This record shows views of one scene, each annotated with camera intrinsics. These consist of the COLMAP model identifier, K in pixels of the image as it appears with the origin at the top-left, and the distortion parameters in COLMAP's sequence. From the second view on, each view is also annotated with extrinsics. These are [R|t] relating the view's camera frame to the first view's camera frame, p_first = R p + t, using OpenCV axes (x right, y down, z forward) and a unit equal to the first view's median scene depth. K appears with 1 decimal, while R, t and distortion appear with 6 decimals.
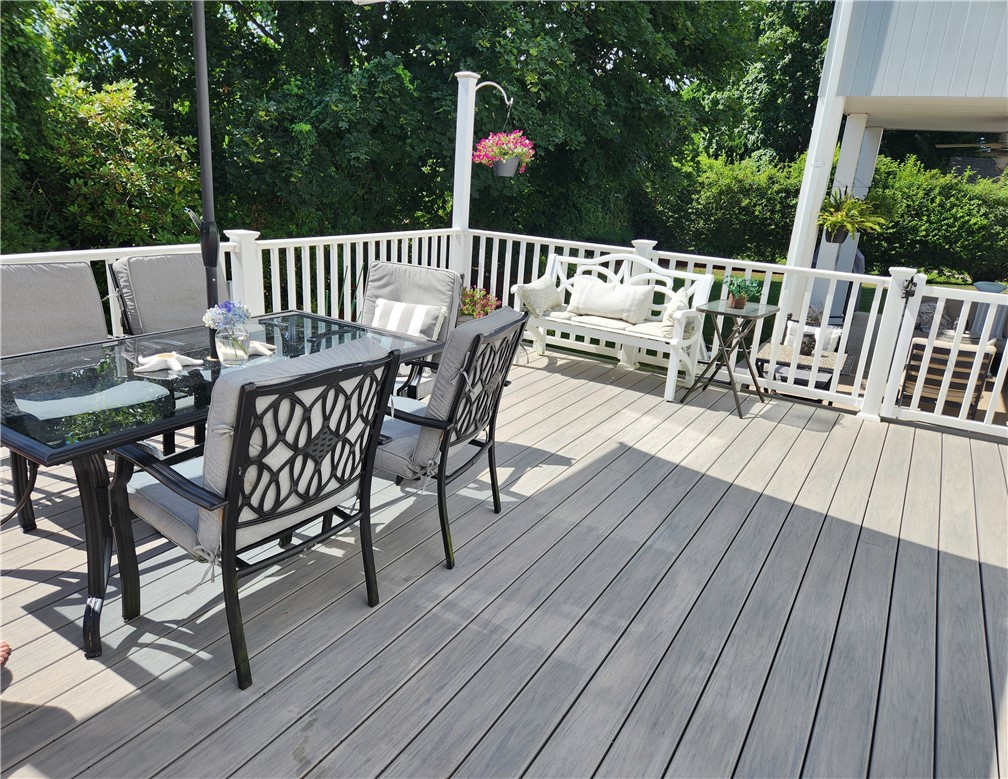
lens RADIAL K [[672.9, 0, 498.1], [0, 672.9, 385.0], [0, 0, 1]] dist [0.000324, -0.001447]
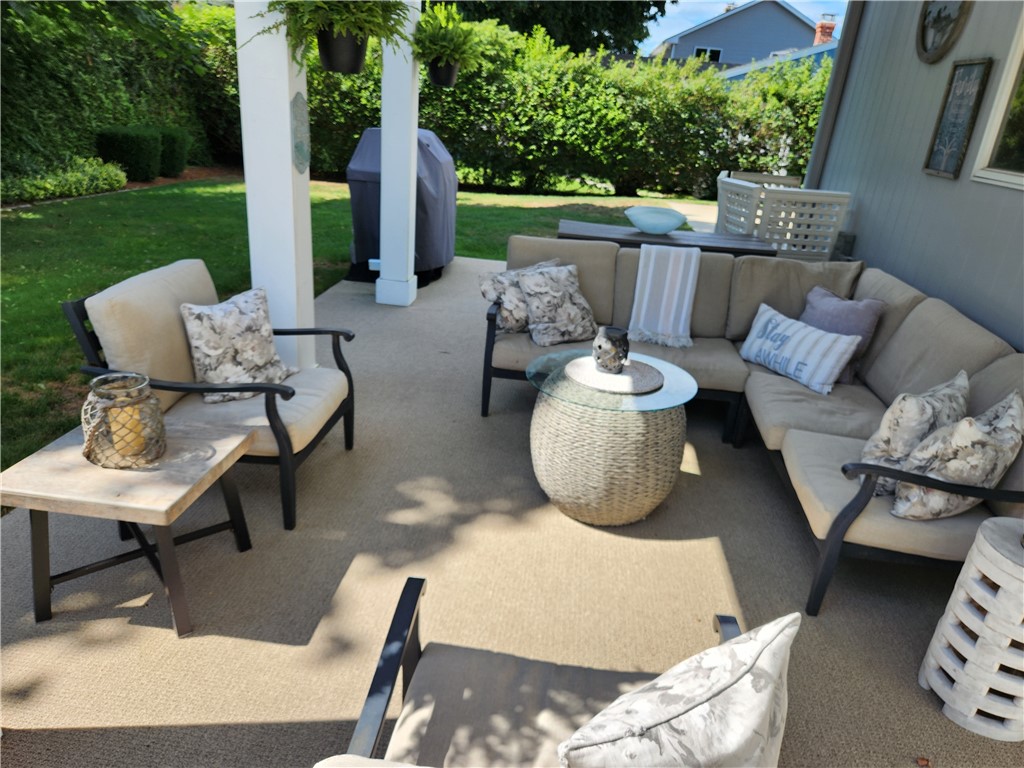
lens RADIAL K [[688.0, 0, 513.0], [0, 688.0, 387.6], [0, 0, 1]] dist [0.007733, -0.009772]
pose [[0.894579, -0.140057, 0.424397, 0.194648], [0.088768, 0.986389, 0.138409, -0.043887], [-0.438006, -0.086145, 0.894835, 0.269531]]
